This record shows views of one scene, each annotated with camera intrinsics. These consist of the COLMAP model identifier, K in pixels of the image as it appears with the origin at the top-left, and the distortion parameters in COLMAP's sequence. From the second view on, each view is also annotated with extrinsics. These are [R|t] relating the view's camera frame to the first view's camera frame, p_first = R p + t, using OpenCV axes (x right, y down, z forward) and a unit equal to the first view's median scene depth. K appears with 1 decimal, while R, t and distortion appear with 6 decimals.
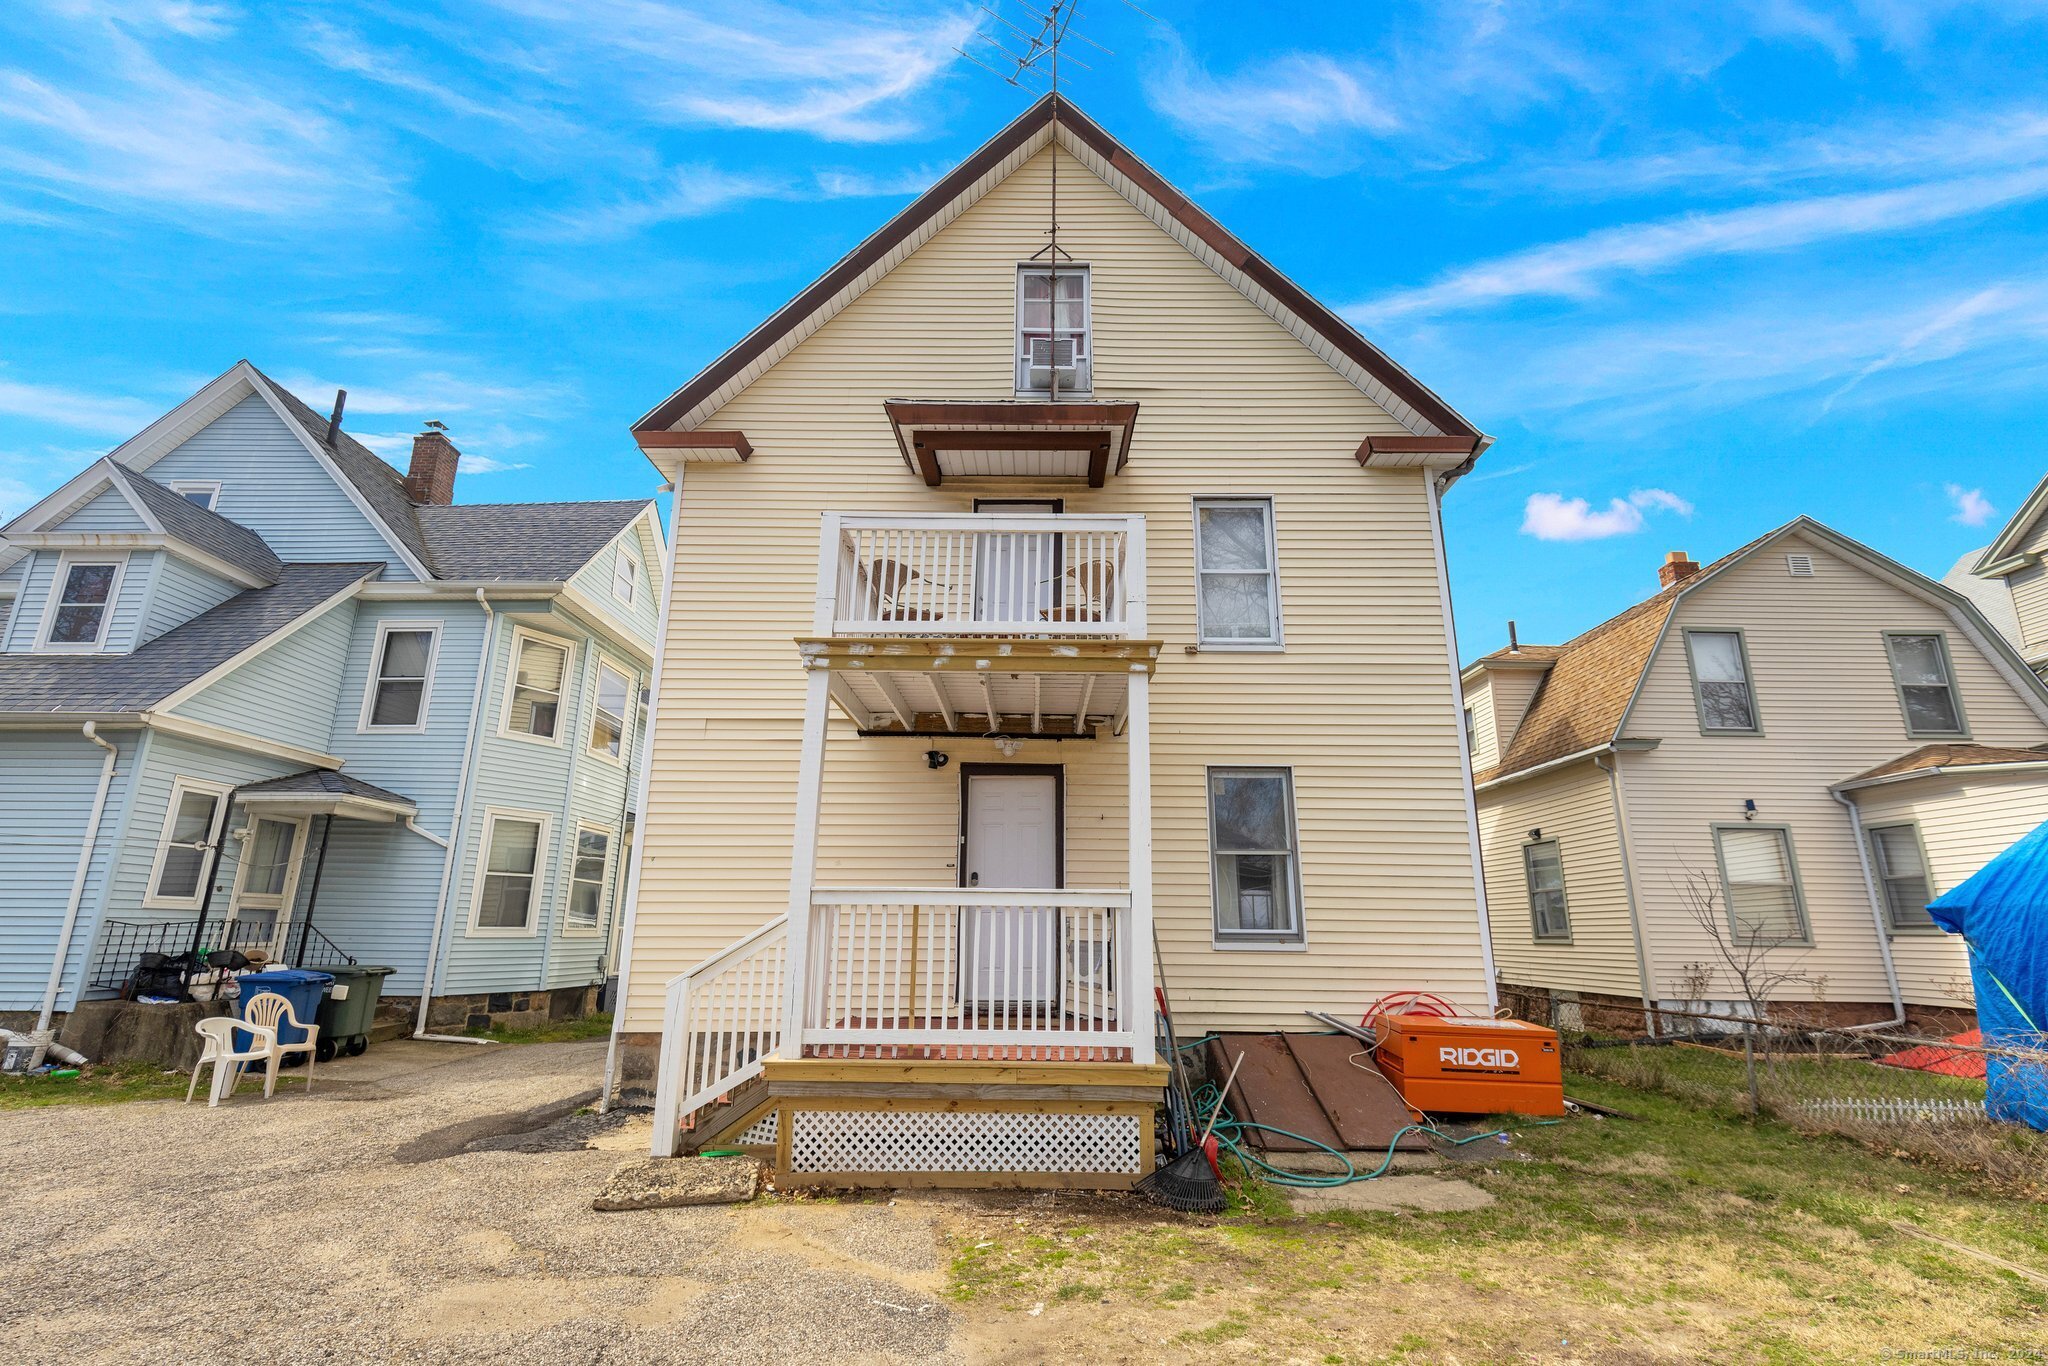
lens RADIAL K [[911.8, 0, 1030.5], [0, 911.8, 689.1], [0, 0, 1]] dist [0.004632, -0.000059]
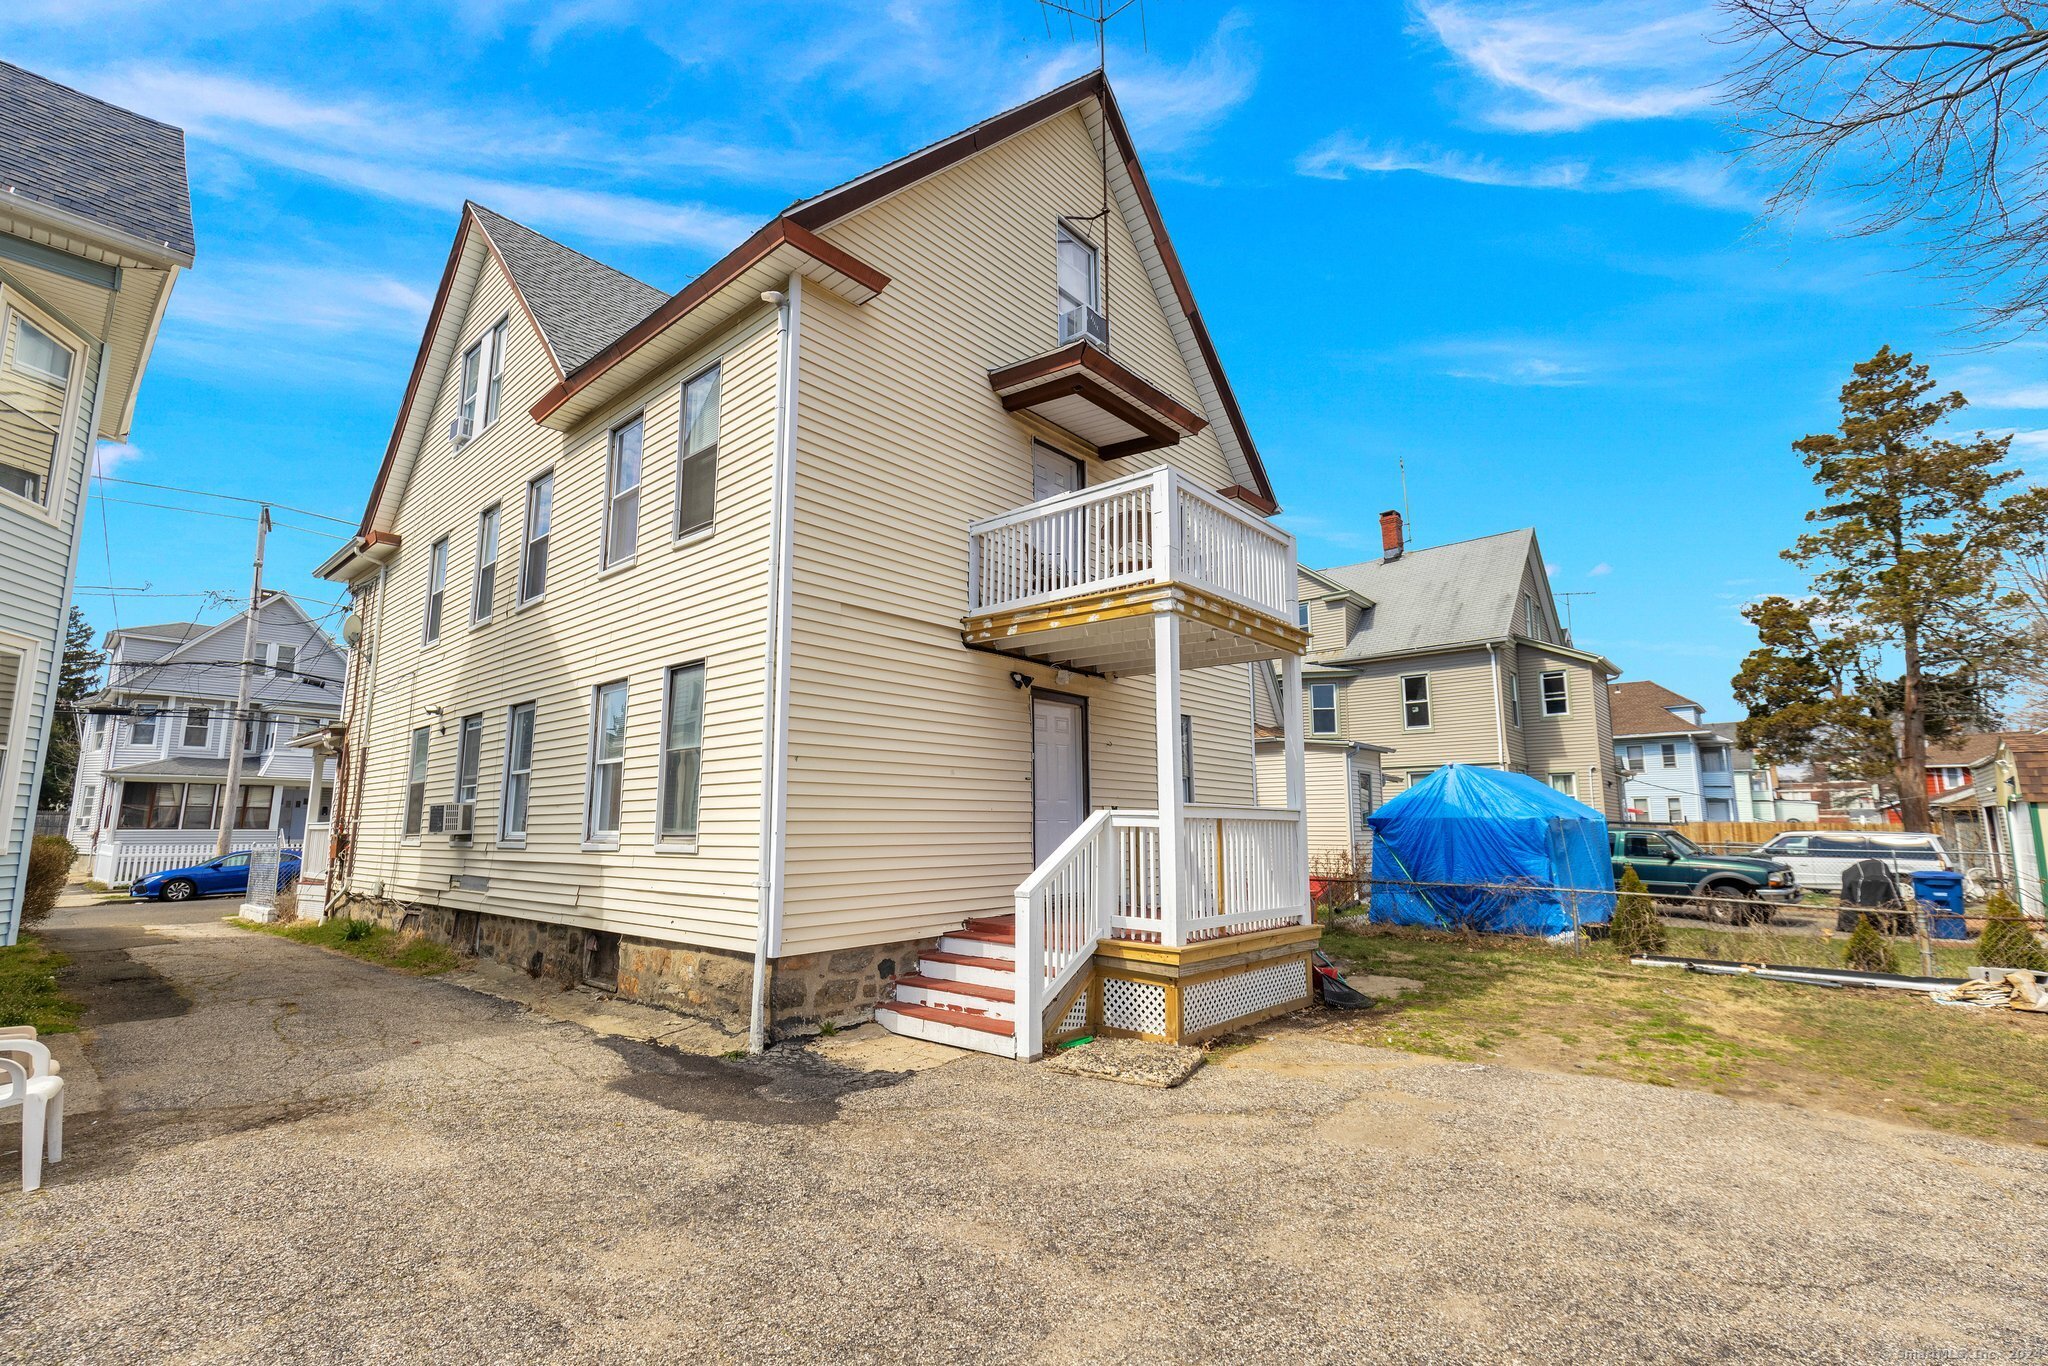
lens RADIAL K [[916.9, 0, 1029.3], [0, 916.9, 689.1], [0, 0, 1]] dist [0.003152, -0.000101]
pose [[0.654087, 0.109120, 0.748507, -0.824648], [-0.189195, 0.981688, 0.022215, 0.055989], [-0.732377, -0.156144, 0.662754, 0.254727]]
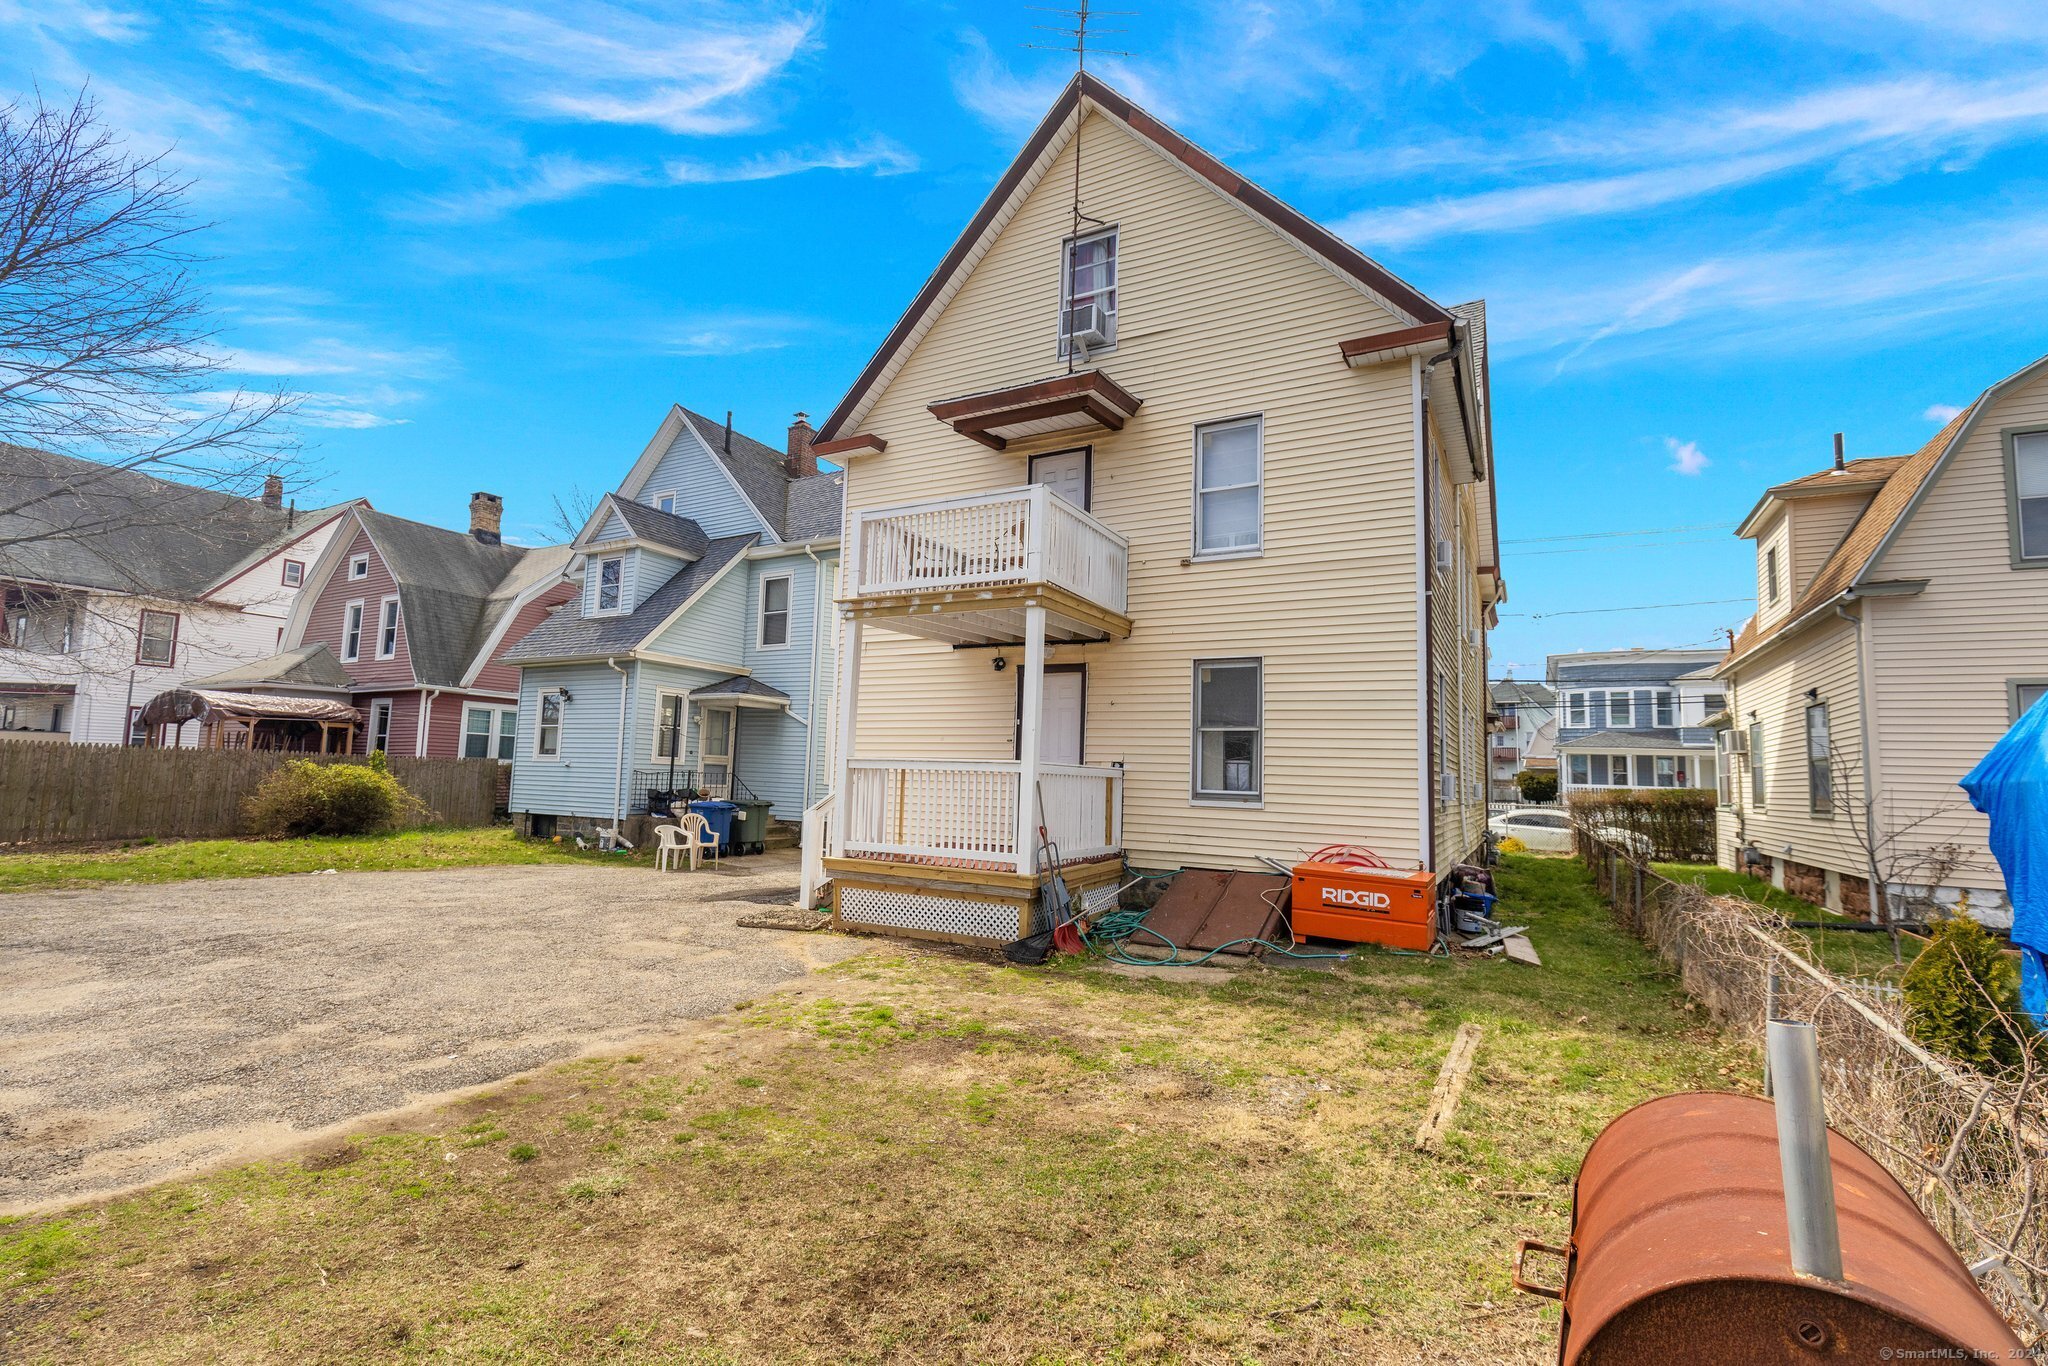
lens RADIAL K [[916.9, 0, 1029.3], [0, 916.9, 689.1], [0, 0, 1]] dist [0.003152, -0.000101]
pose [[0.878171, -0.029369, -0.477445, 0.536874], [0.100991, 0.986998, 0.125042, -0.047530], [0.467565, -0.158025, 0.869719, -0.158739]]
